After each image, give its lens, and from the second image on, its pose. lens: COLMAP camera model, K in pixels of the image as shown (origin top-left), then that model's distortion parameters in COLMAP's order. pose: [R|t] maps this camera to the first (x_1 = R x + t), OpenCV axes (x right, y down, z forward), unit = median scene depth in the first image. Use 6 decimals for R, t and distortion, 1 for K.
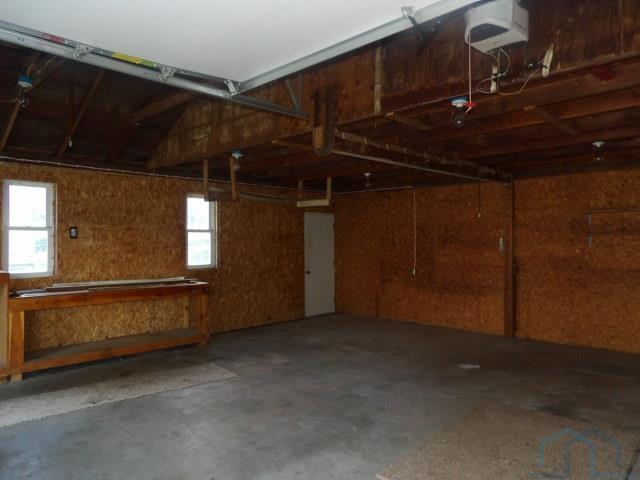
lens RADIAL K [[463.0, 0, 320.0], [0, 463.0, 240.0], [0, 0, 1]] dist [-0.024438, 0.029588]
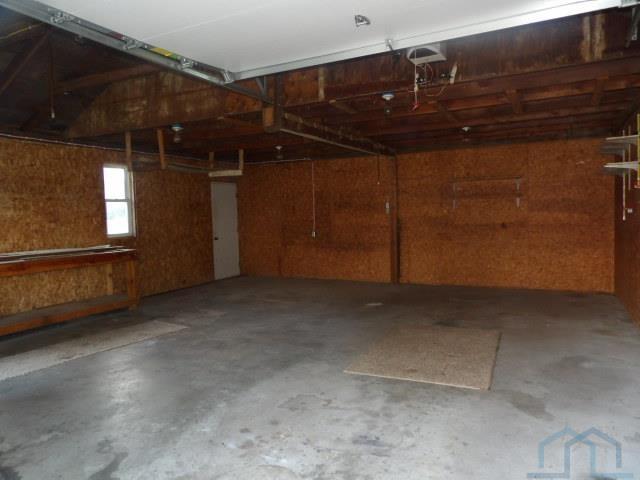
lens RADIAL K [[463.0, 0, 320.0], [0, 463.0, 240.0], [0, 0, 1]] dist [-0.024438, 0.029588]
pose [[0.955320, -0.039124, 0.292972, -0.152669], [0.021295, 0.997736, 0.063799, 0.014051], [-0.294805, -0.054710, 0.953990, -0.124548]]
